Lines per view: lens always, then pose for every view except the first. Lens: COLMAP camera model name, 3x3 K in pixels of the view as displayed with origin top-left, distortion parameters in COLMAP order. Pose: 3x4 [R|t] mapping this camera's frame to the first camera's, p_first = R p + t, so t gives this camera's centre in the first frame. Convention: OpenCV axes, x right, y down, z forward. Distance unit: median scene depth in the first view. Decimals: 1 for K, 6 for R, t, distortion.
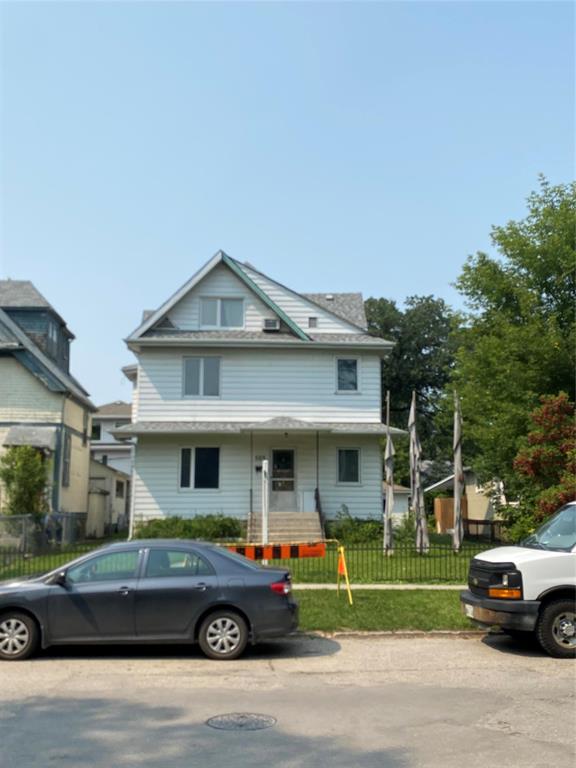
lens RADIAL K [[848.9, 0, 293.3], [0, 848.9, 388.8], [0, 0, 1]] dist [0.079102, 0.000000]
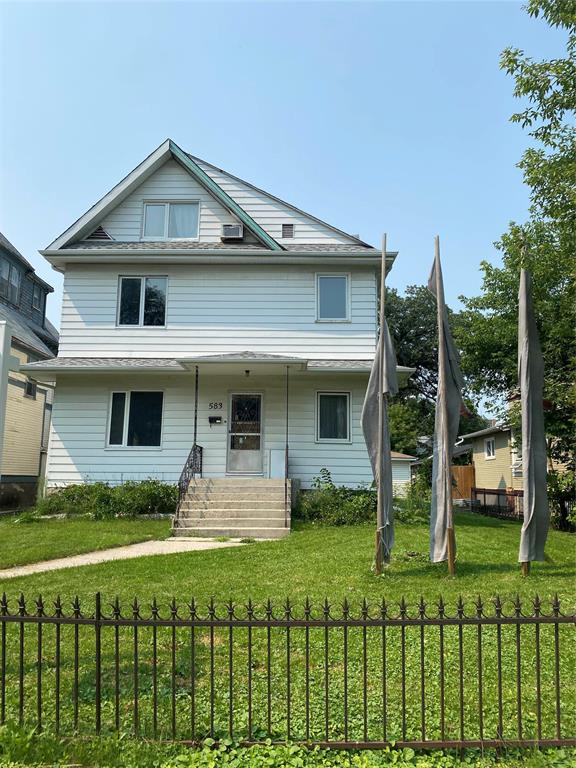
lens RADIAL K [[578.7, 0, 281.5], [0, 578.7, 384.9], [0, 0, 1]] dist [0.035219, -0.049971]
pose [[0.997039, -0.001333, -0.076888, 0.058388], [0.000018, 0.999854, -0.017110, 0.071228], [0.076899, 0.017058, 0.996893, 0.489577]]
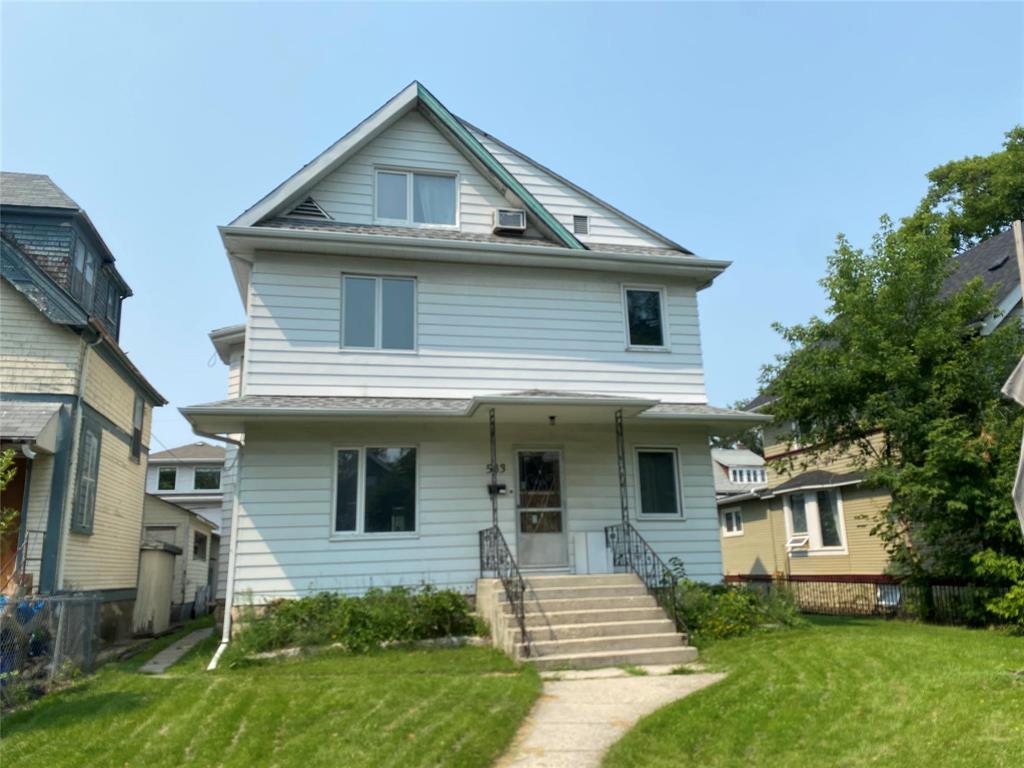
lens RADIAL K [[771.6, 0, 517.3], [0, 771.6, 382.2], [0, 0, 1]] dist [0.035219, -0.049971]
pose [[0.982884, 0.010974, 0.183897, -0.111416], [0.006340, 0.995618, -0.093298, 0.072452], [-0.184115, 0.092867, 0.978508, 0.534570]]
